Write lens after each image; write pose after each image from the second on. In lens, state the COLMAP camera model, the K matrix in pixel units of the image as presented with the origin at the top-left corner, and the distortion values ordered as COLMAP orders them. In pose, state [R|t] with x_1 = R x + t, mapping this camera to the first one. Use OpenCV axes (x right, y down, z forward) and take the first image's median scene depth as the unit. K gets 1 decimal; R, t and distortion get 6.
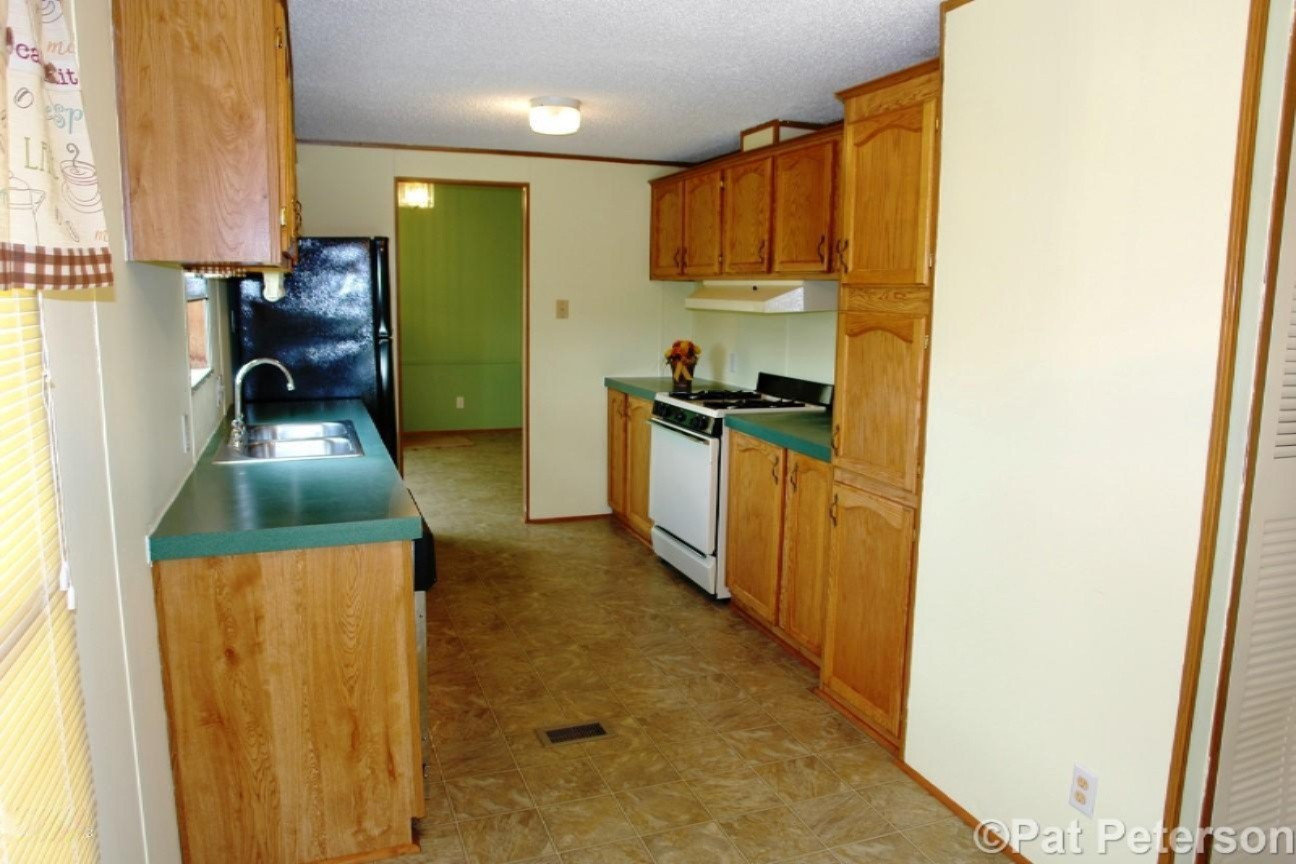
lens RADIAL K [[910.3, 0, 648.0], [0, 910.3, 432.0], [0, 0, 1]] dist [-0.085605, 0.001223]
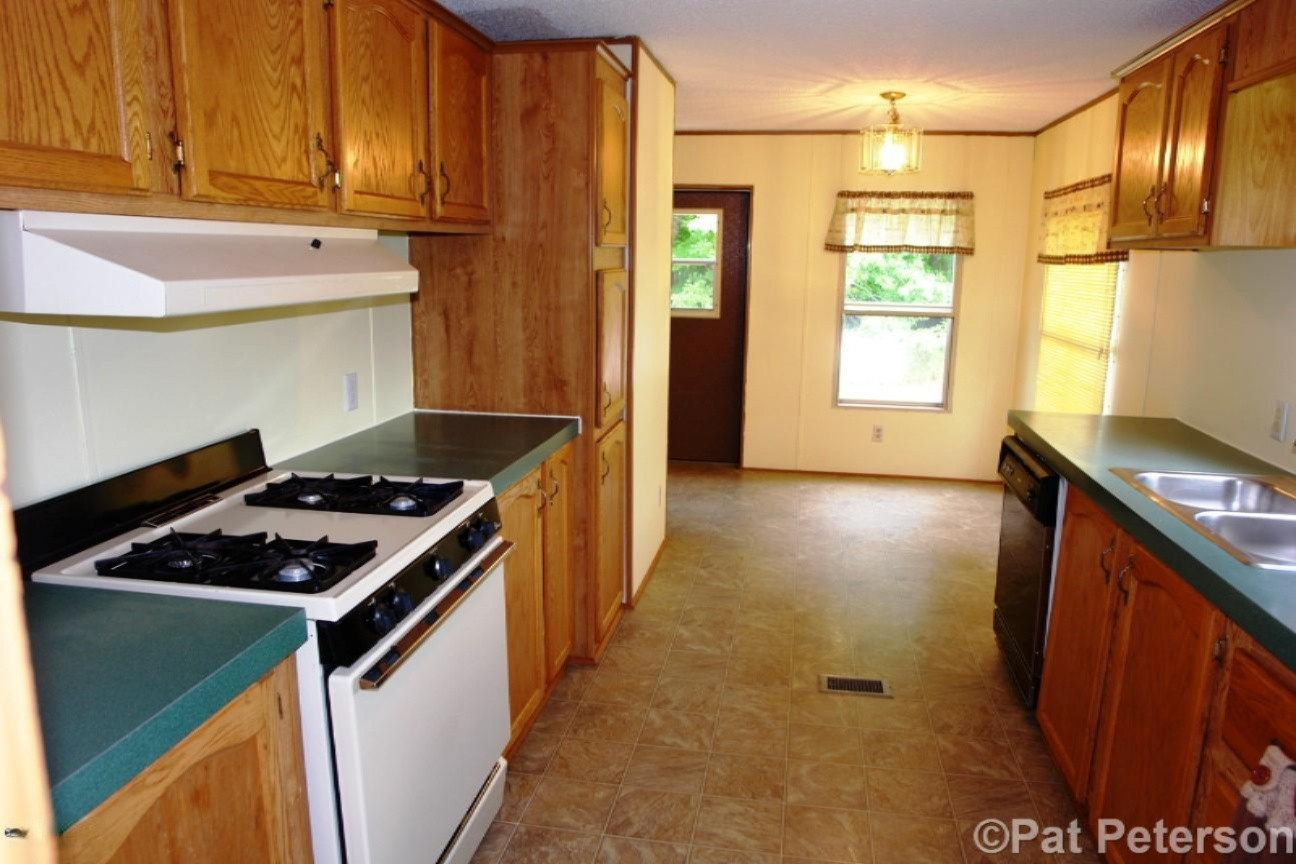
lens RADIAL K [[910.3, 0, 648.0], [0, 910.3, 432.0], [0, 0, 1]] dist [-0.085605, 0.001223]
pose [[-0.861676, -0.122098, 0.492551, -0.318802], [0.053971, 0.943068, 0.328192, -0.269963], [-0.504581, 0.309379, -0.806029, 1.699253]]
